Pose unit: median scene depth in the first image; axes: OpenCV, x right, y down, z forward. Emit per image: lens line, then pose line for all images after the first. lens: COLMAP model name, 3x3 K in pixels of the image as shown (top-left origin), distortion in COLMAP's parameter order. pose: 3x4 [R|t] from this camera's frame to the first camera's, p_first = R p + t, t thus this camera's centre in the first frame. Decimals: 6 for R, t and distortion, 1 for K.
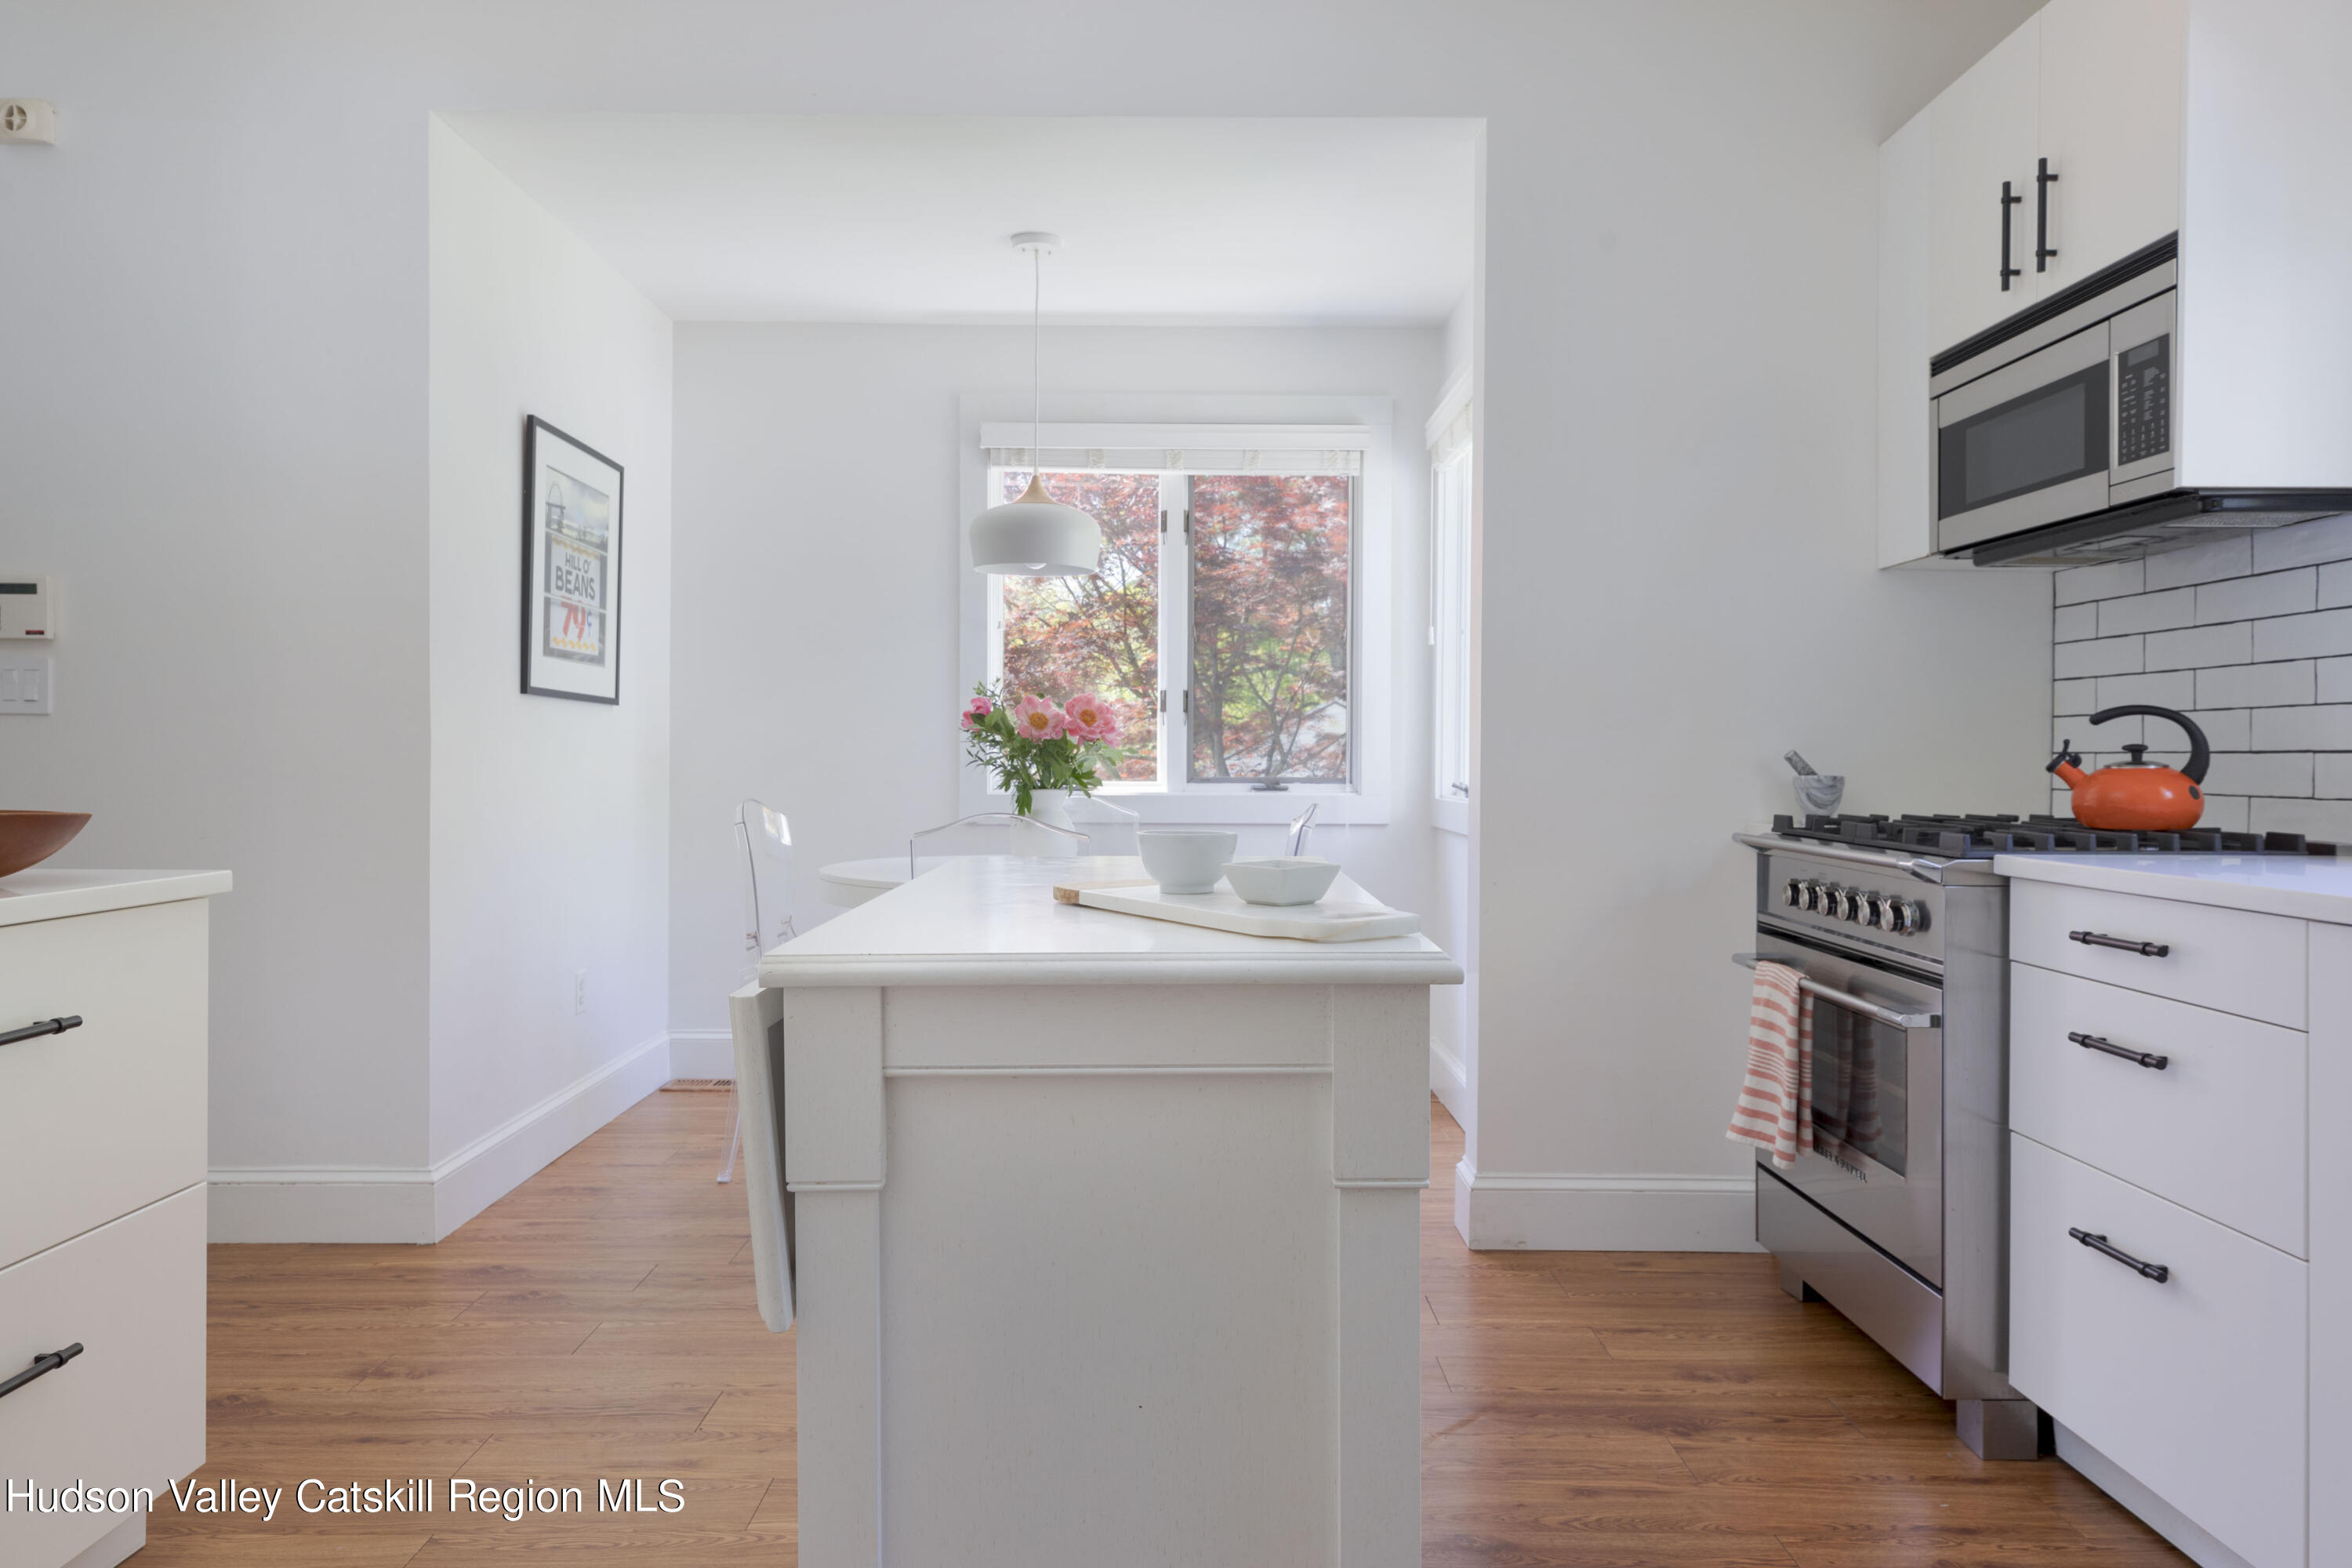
lens RADIAL K [[1575.2, 0, 1176.0], [0, 1575.2, 774.3], [0, 0, 1]] dist [0.002083, 0.001480]
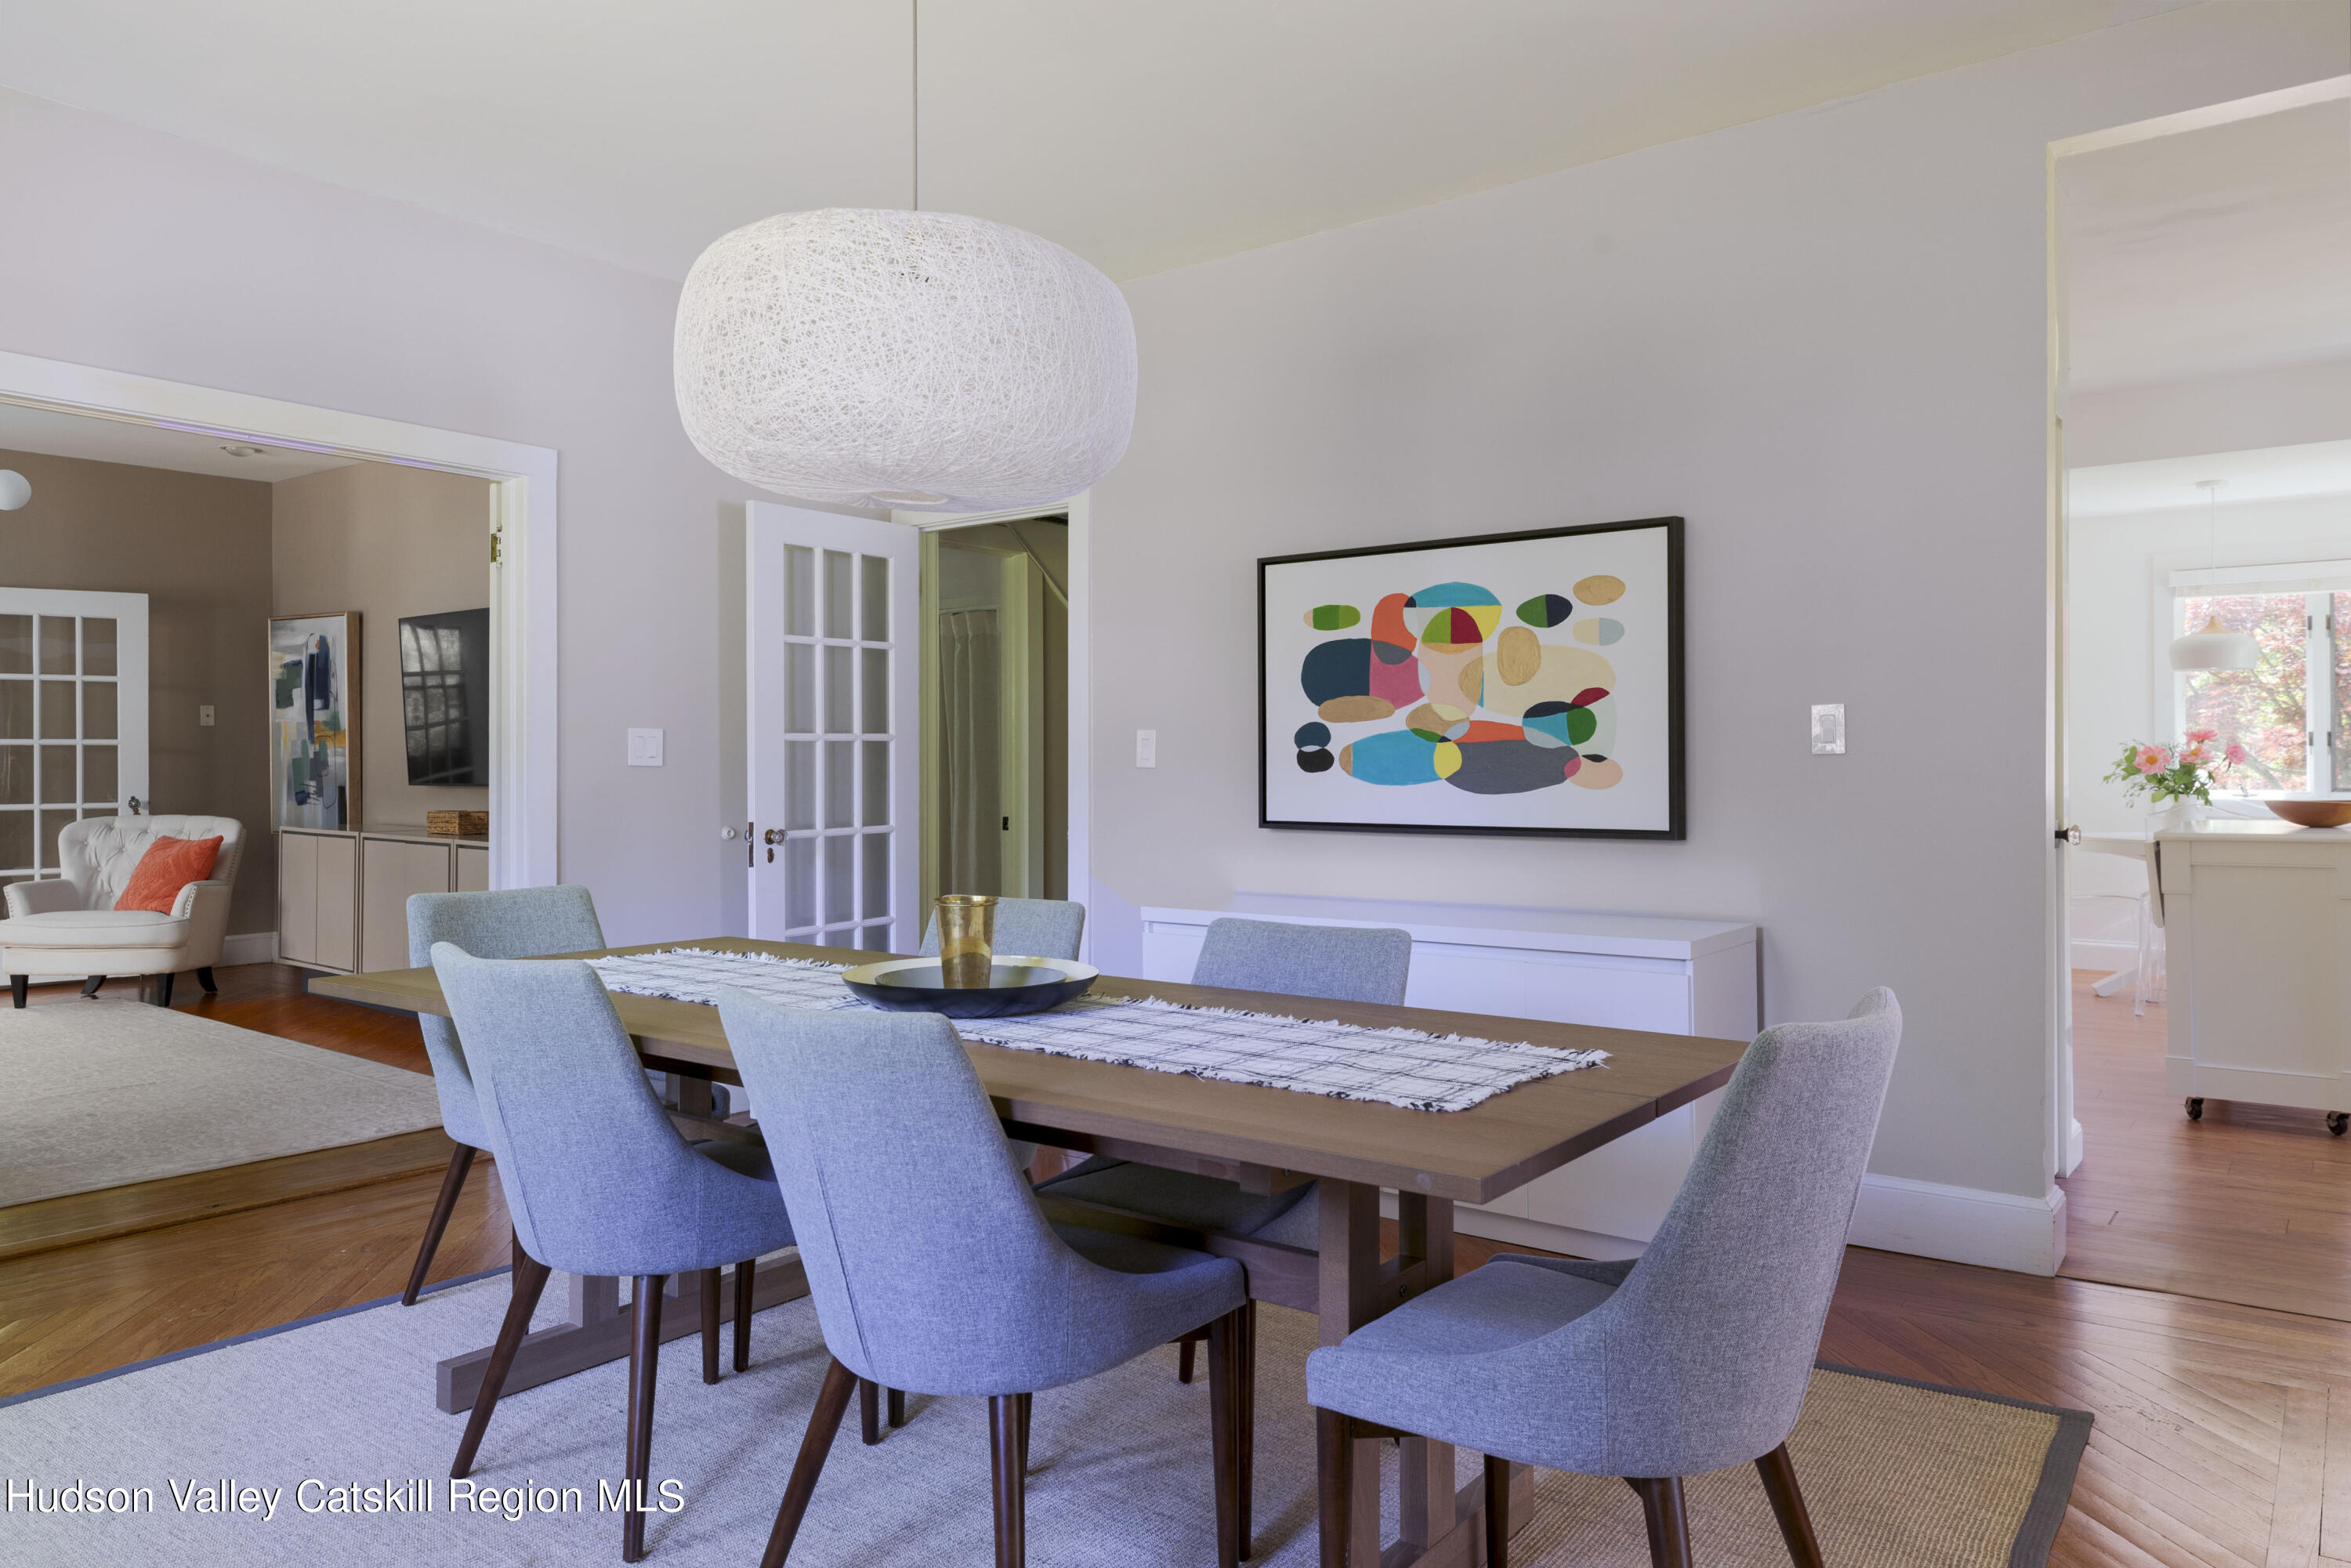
lens RADIAL K [[1574.4, 0, 1171.8], [0, 1574.4, 771.8], [0, 0, 1]] dist [0.002083, 0.001480]
pose [[0.794929, -0.014382, -0.606532, 0.042027], [0.004683, 0.999835, -0.017571, 0.007680], [0.606684, 0.011128, 0.794865, -0.921795]]
